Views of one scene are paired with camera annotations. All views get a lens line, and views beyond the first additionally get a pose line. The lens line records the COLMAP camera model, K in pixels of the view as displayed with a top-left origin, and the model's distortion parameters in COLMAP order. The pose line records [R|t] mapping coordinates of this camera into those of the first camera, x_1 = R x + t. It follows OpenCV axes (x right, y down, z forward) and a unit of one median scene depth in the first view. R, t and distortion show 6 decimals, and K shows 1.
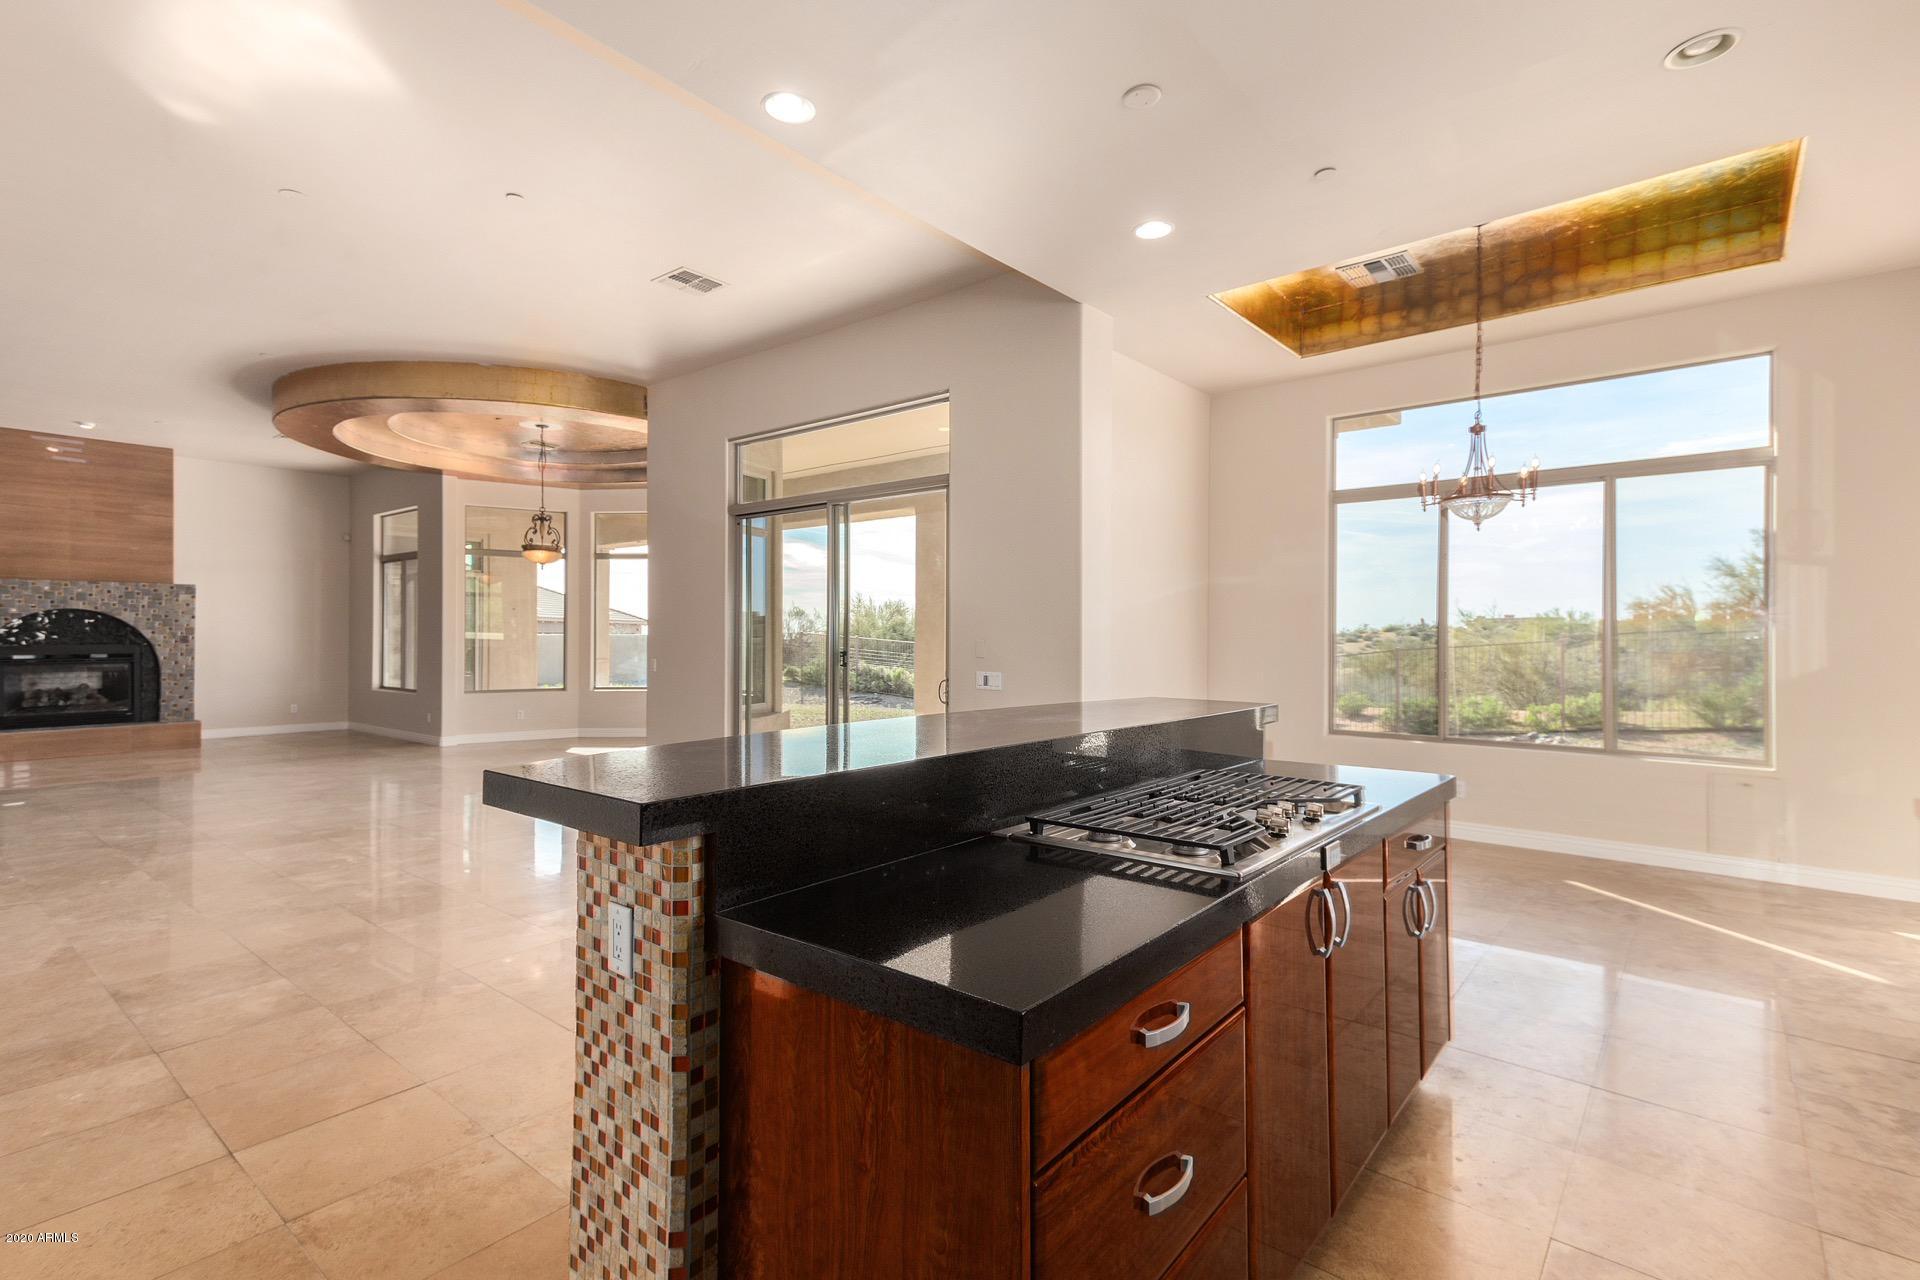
lens RADIAL K [[900.2, 0, 953.8], [0, 900.2, 630.9], [0, 0, 1]] dist [0.052730, -0.015351]
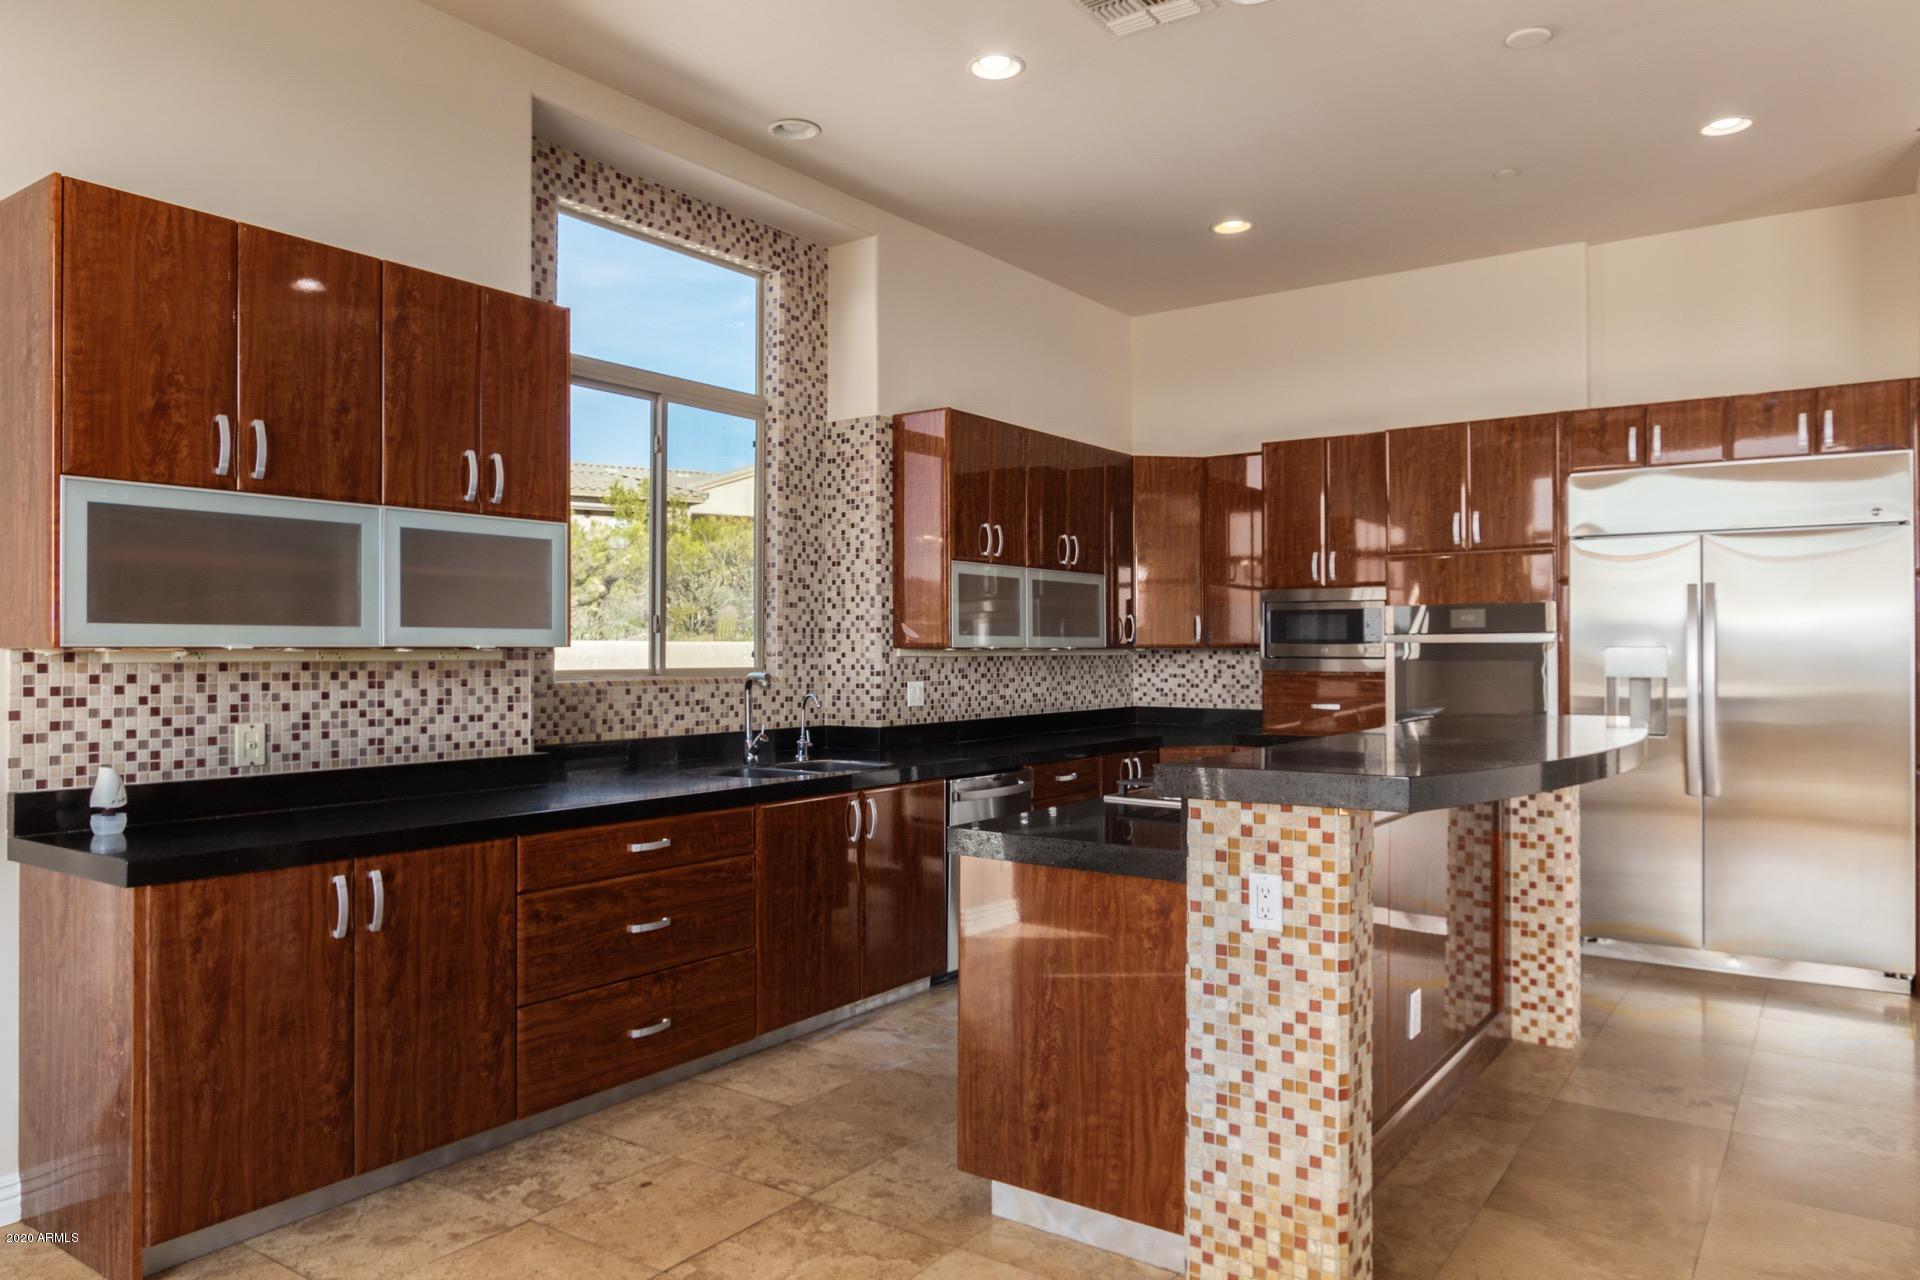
lens RADIAL K [[1302.4, 0, 958.7], [0, 1302.4, 627.2], [0, 0, 1]] dist [0.018706, 0.001099]
pose [[-0.996363, -0.002566, -0.085168, 0.169359], [-0.000681, 0.999754, -0.022147, 0.005493], [0.085204, -0.022009, -0.996120, 0.557043]]
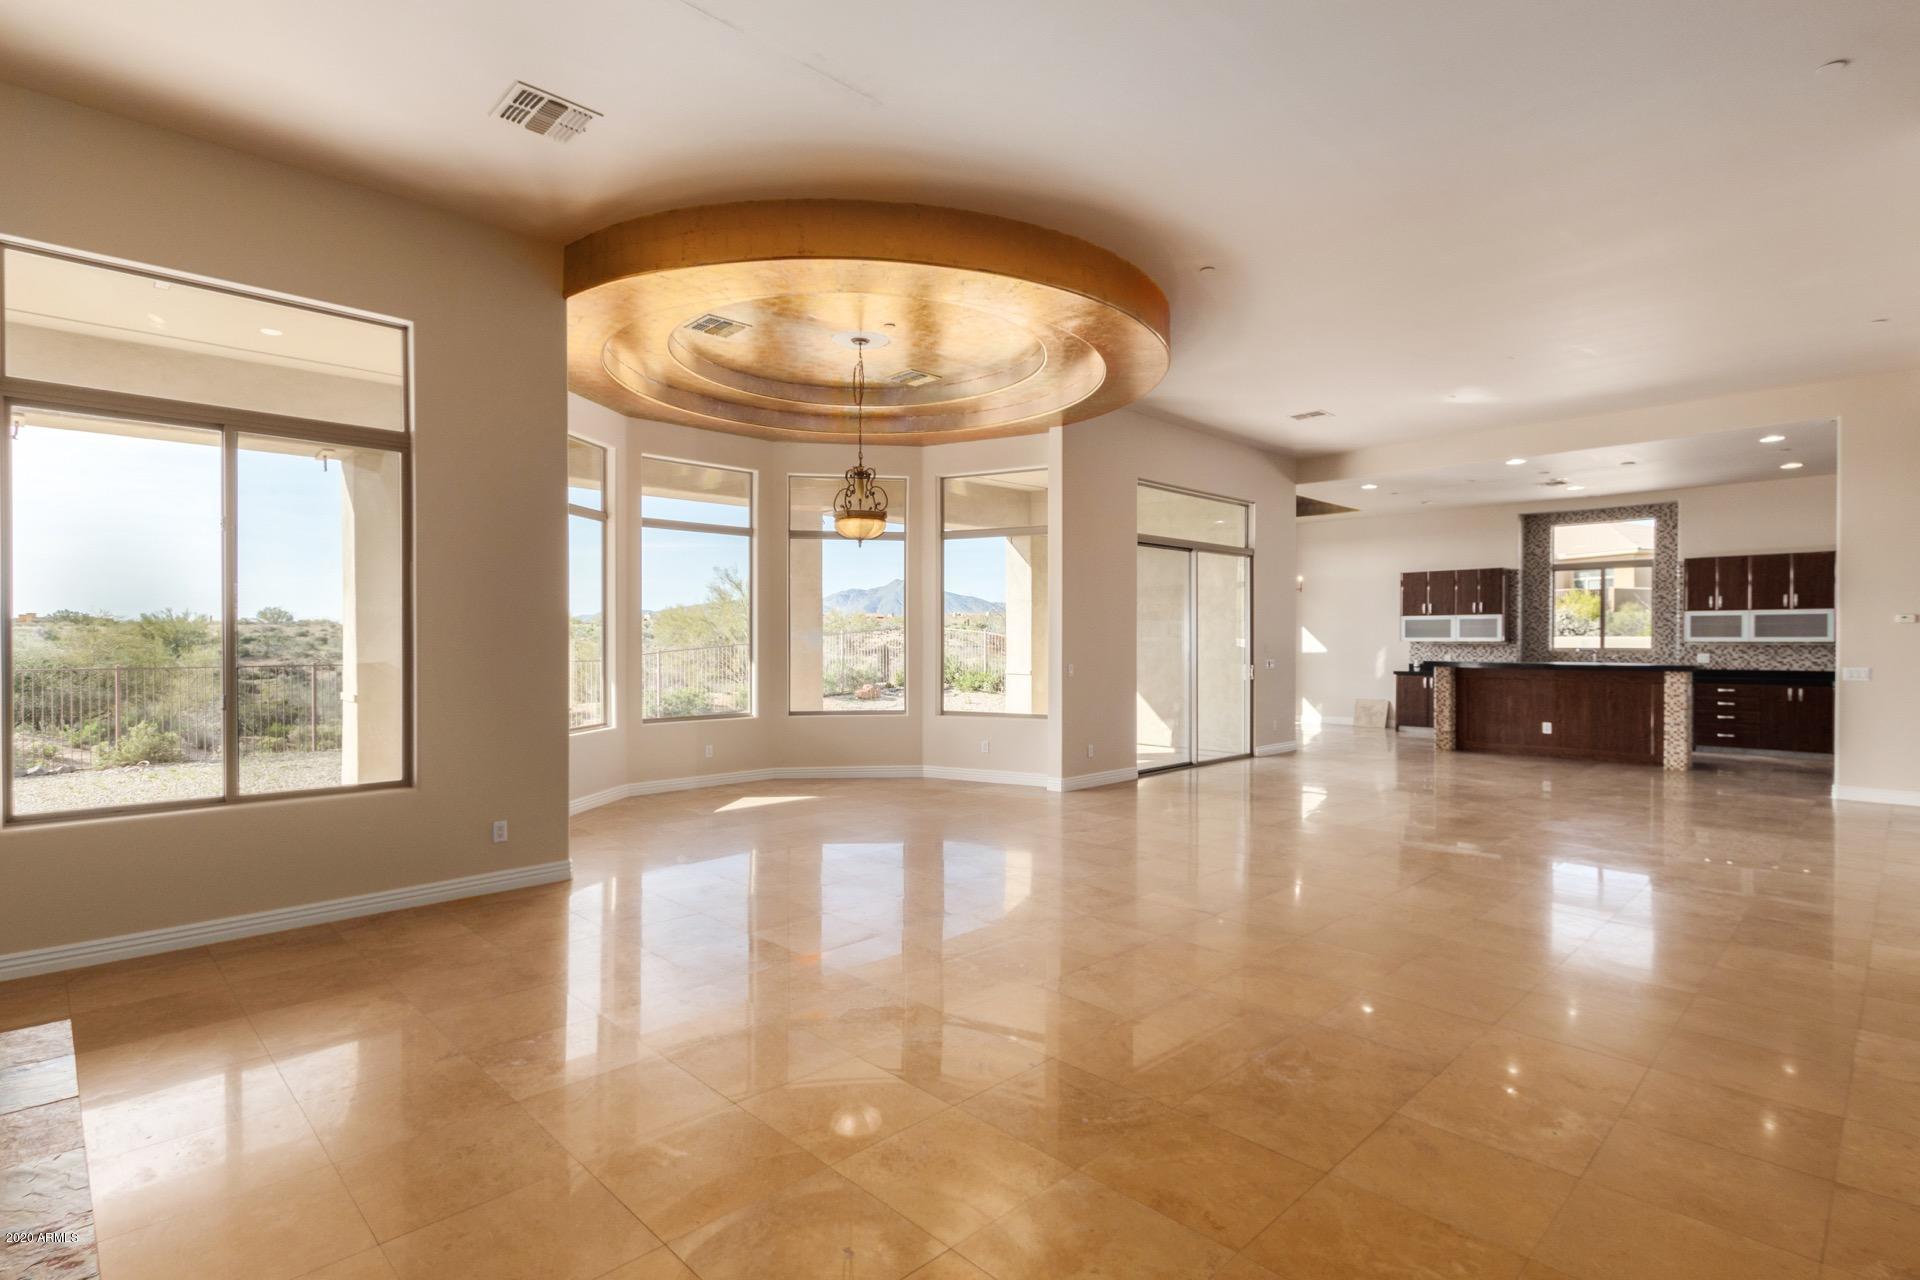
lens RADIAL K [[936.4, 0, 960.0], [0, 936.4, 640.0], [0, 0, 1]] dist [0.018234, -0.000792]
pose [[0.094162, -0.002226, 0.995554, -1.038558], [-0.004406, 0.999987, 0.002653, 0.001089], [-0.995547, -0.004636, 0.094151, 0.766899]]
